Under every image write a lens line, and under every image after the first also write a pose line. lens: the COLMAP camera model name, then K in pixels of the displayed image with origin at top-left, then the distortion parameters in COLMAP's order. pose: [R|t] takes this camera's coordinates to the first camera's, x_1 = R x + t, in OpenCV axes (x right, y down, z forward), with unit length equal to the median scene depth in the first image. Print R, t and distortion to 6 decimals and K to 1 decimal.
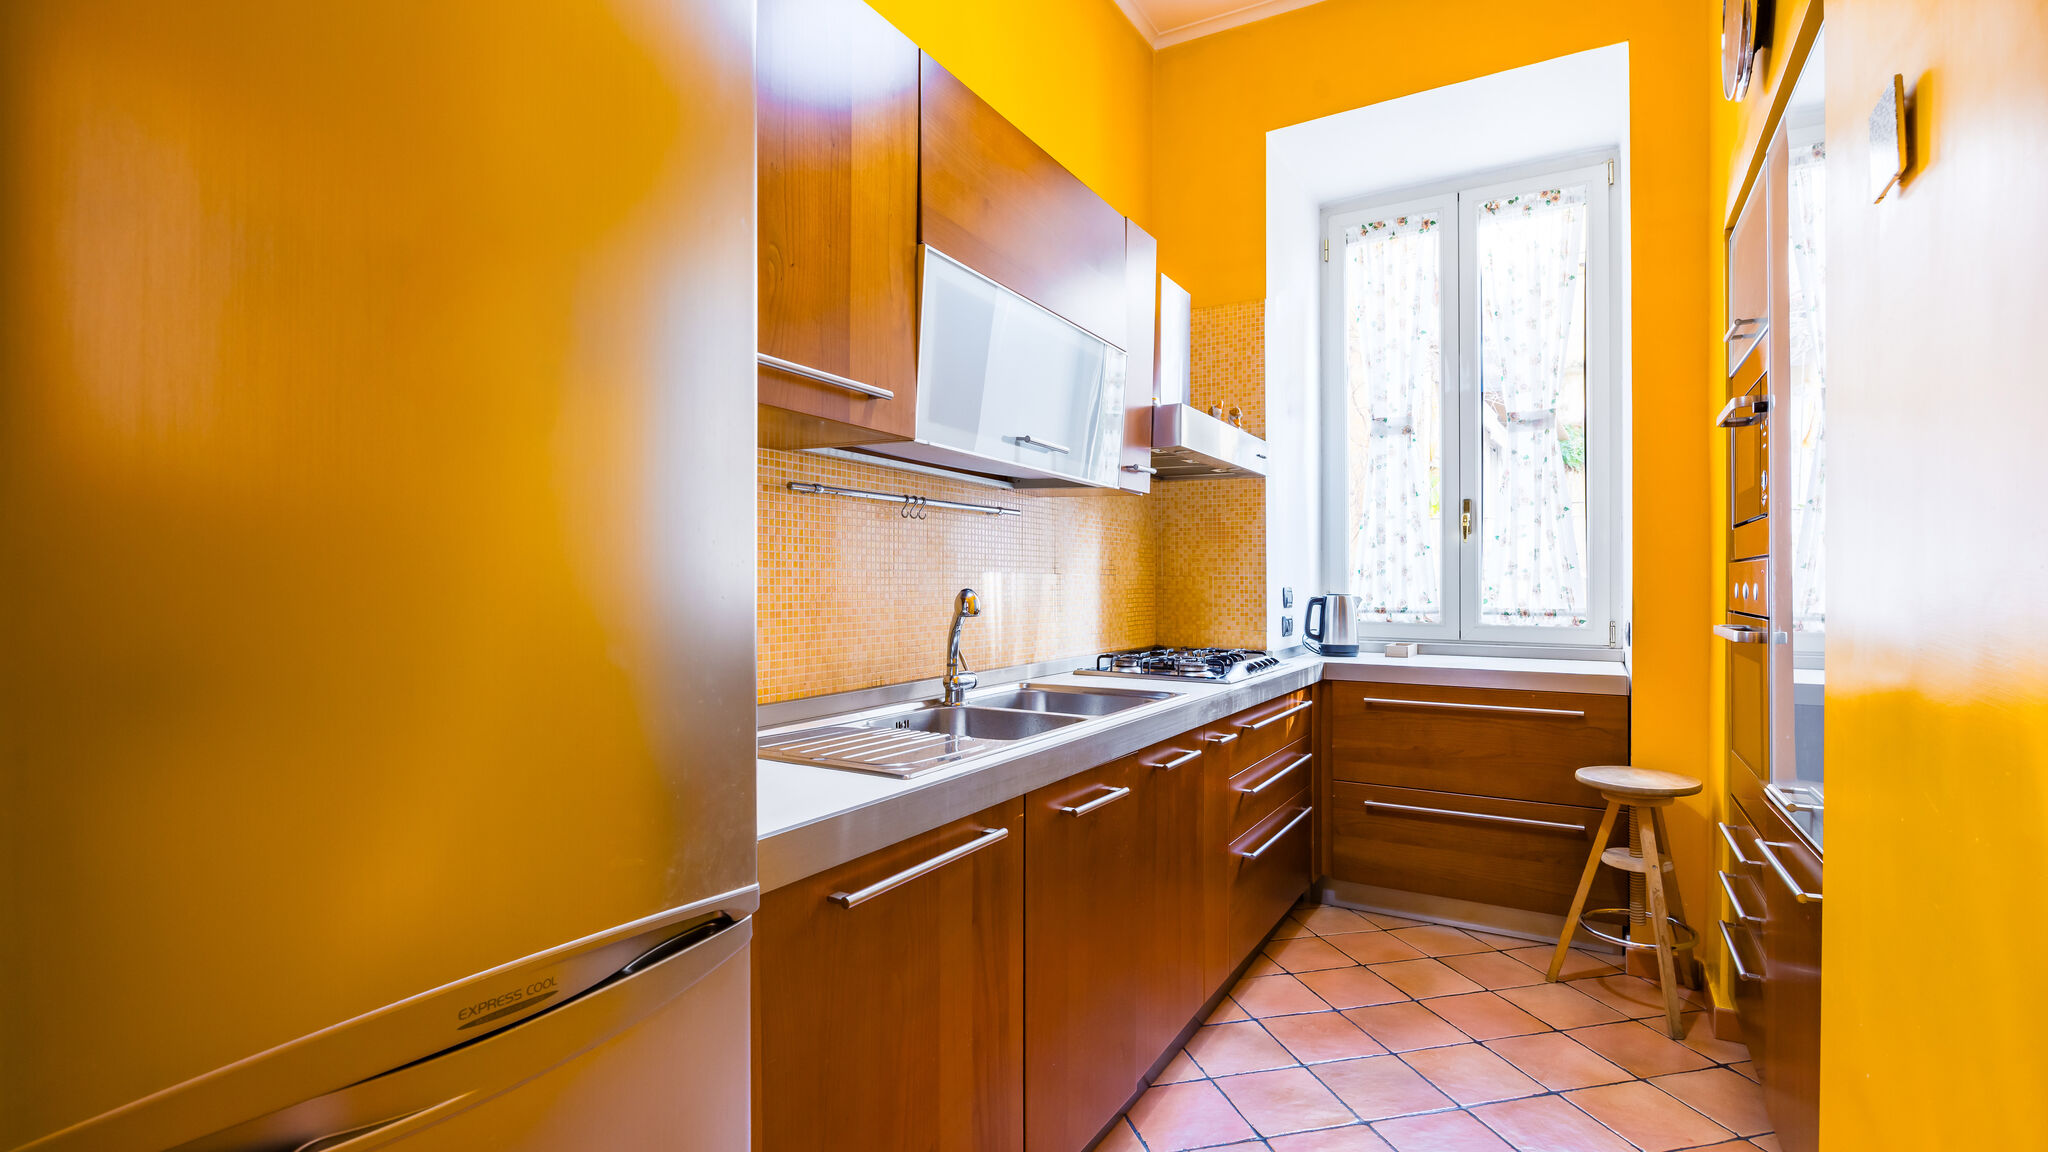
lens RADIAL K [[944.5, 0, 1019.9], [0, 944.5, 581.1], [0, 0, 1]] dist [-0.010361, -0.000328]
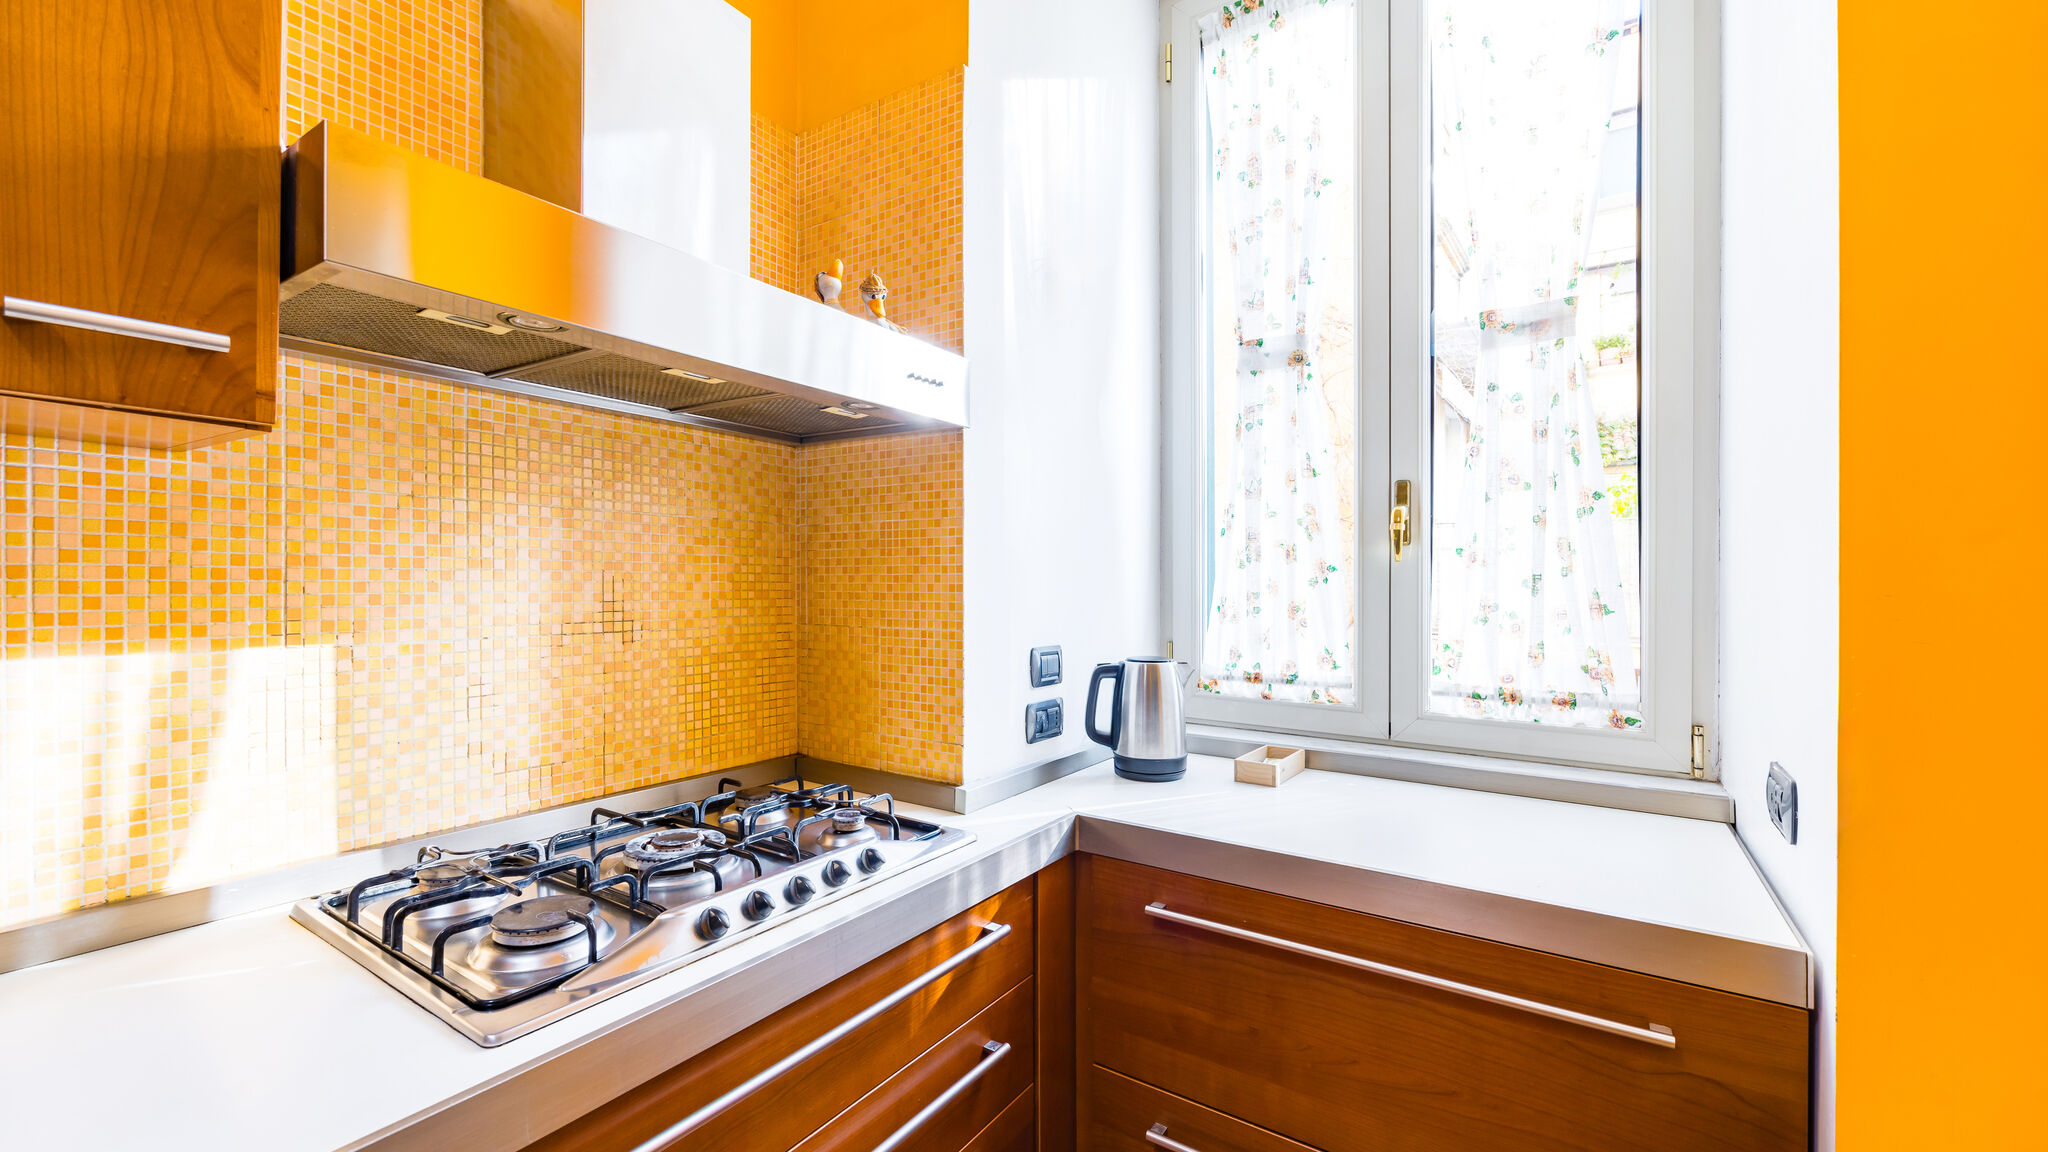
lens RADIAL K [[822.7, 0, 1024.1], [0, 822.7, 581.2], [0, 0, 1]] dist [0.000210, -0.001128]
pose [[0.998700, 0.002179, -0.050921, 0.321280], [-0.002171, 0.999998, 0.000201, -0.032629], [0.050921, -0.000090, 0.998703, 0.590479]]
